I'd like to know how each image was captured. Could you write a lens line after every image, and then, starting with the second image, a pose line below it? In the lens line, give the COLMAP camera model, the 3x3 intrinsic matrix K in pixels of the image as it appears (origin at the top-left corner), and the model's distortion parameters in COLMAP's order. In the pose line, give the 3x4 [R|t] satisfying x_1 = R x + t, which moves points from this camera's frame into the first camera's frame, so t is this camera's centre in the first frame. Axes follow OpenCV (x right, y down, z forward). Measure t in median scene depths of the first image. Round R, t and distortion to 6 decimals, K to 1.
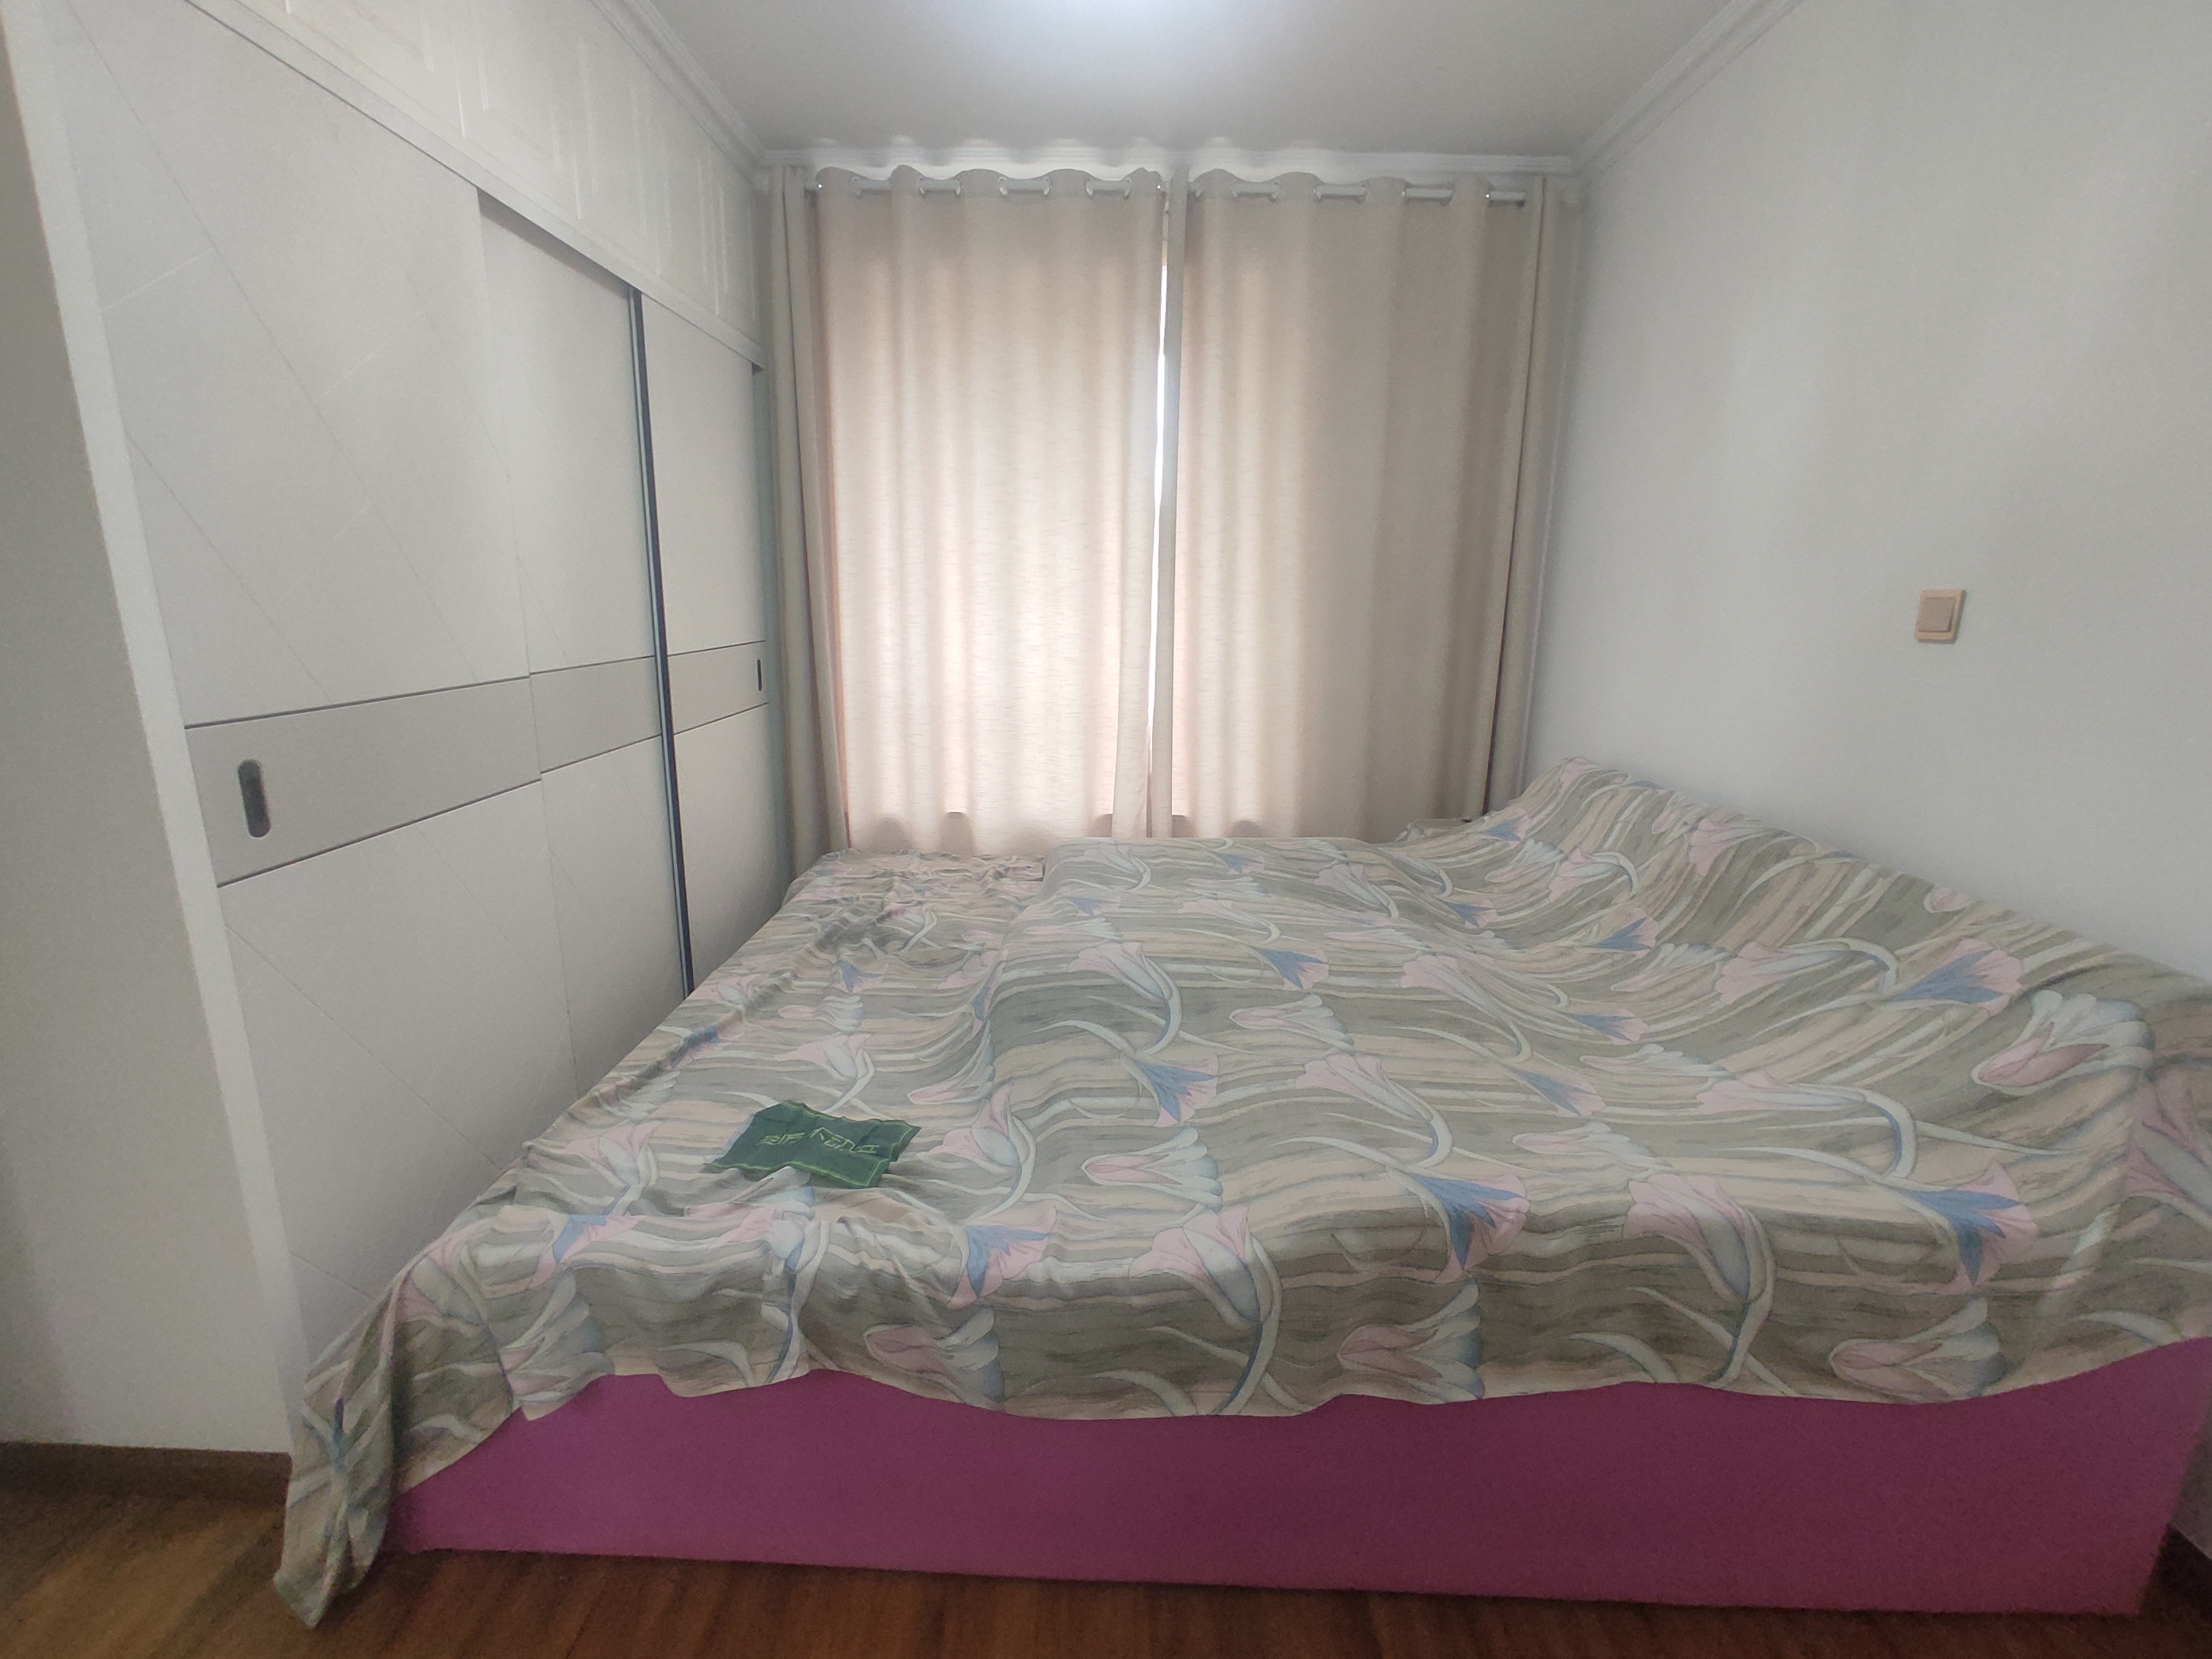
lens RADIAL K [[1010.8, 0, 1090.3], [0, 1010.8, 828.7], [0, 0, 1]] dist [-0.038358, 0.015364]
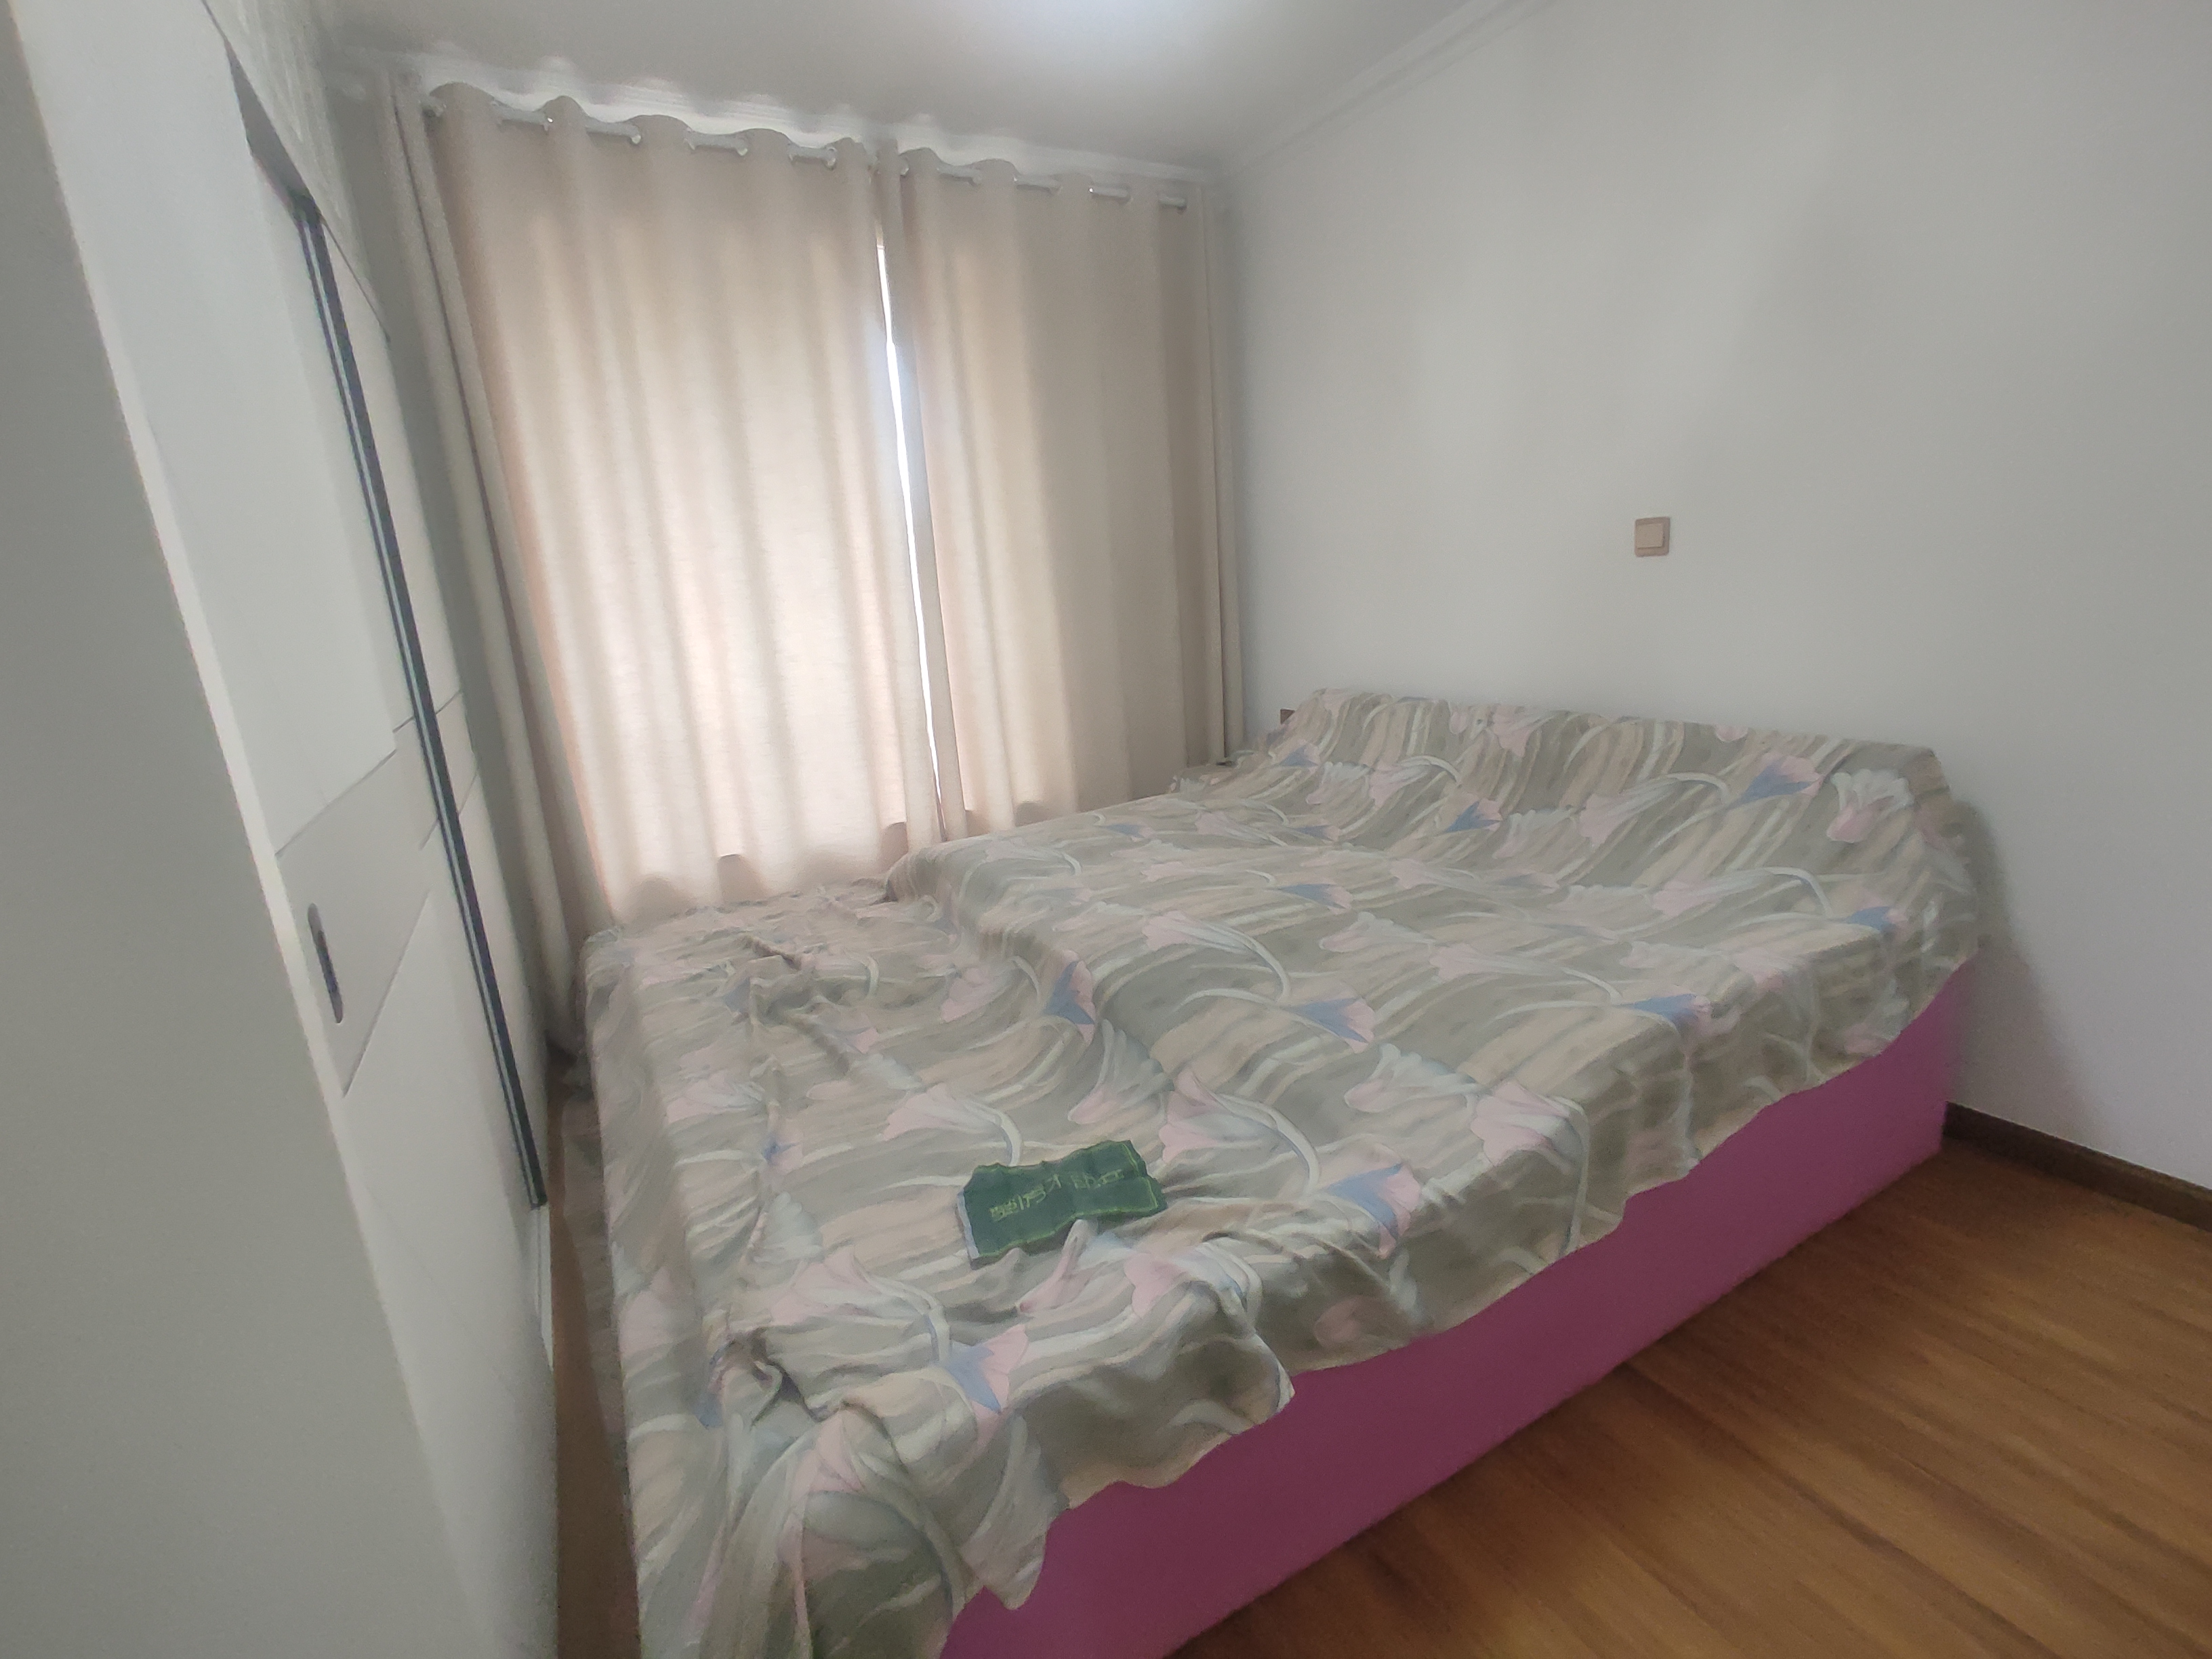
lens RADIAL K [[1010.8, 0, 1110.8], [0, 1010.8, 827.9], [0, 0, 1]] dist [-0.038358, 0.015364]
pose [[0.855836, -0.196852, 0.478325, -0.526067], [0.197465, 0.979054, 0.049614, -0.034640], [-0.478072, 0.051991, 0.876780, 0.155176]]
